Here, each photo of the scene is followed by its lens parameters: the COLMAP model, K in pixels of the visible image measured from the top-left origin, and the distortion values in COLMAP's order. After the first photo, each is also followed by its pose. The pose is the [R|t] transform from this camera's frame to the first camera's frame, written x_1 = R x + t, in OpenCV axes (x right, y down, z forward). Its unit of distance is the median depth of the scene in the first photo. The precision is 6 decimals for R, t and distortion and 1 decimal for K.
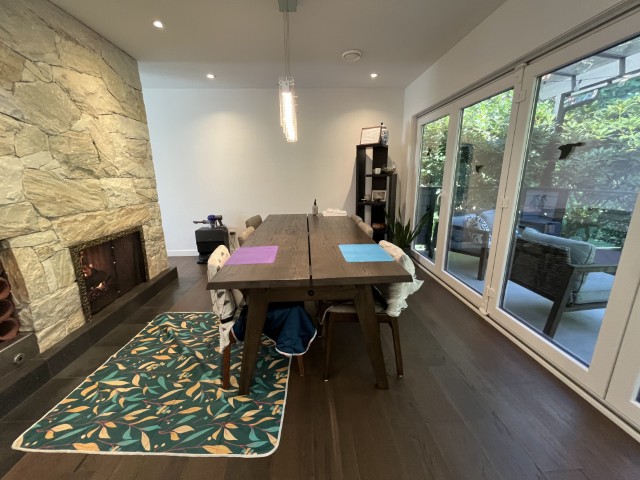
lens RADIAL K [[260.1, 0, 317.8], [0, 260.1, 239.7], [0, 0, 1]] dist [-0.002600, 0.000059]
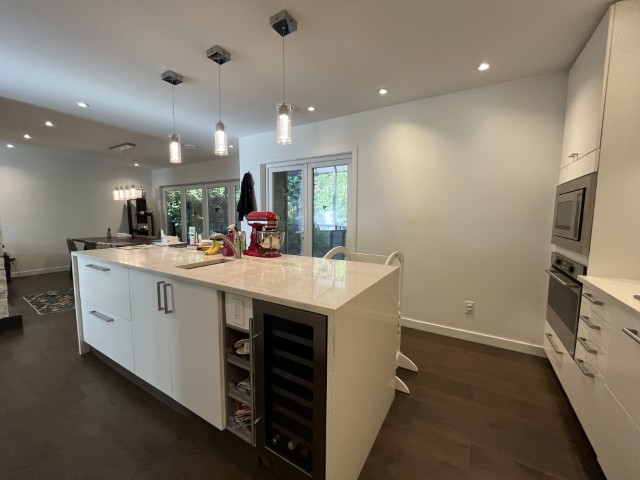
lens RADIAL K [[260.1, 0, 317.8], [0, 260.1, 239.7], [0, 0, 1]] dist [-0.002600, 0.000059]
pose [[0.559497, -0.060711, 0.826606, -0.609777], [0.191699, 0.979751, -0.057795, 0.264998], [-0.806359, 0.190796, 0.559806, -0.986876]]
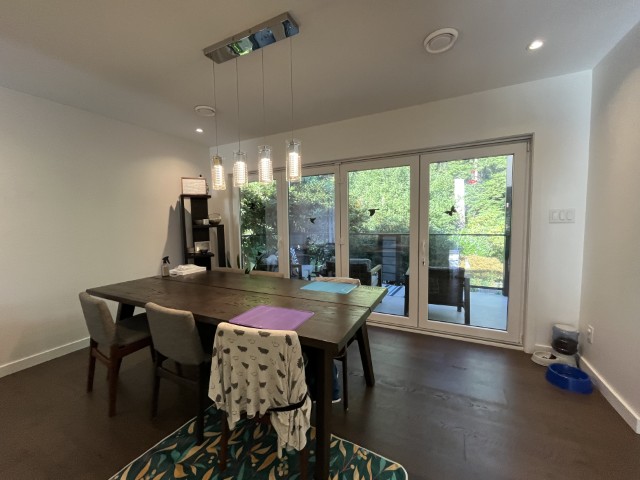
lens RADIAL K [[257.6, 0, 321.1], [0, 257.6, 237.8], [0, 0, 1]] dist [-0.024535, 0.000084]
pose [[0.481075, -0.034076, 0.876017, -0.415671], [0.215711, 0.973124, -0.080607, -0.036287], [-0.849727, 0.227745, 0.475496, 0.200053]]
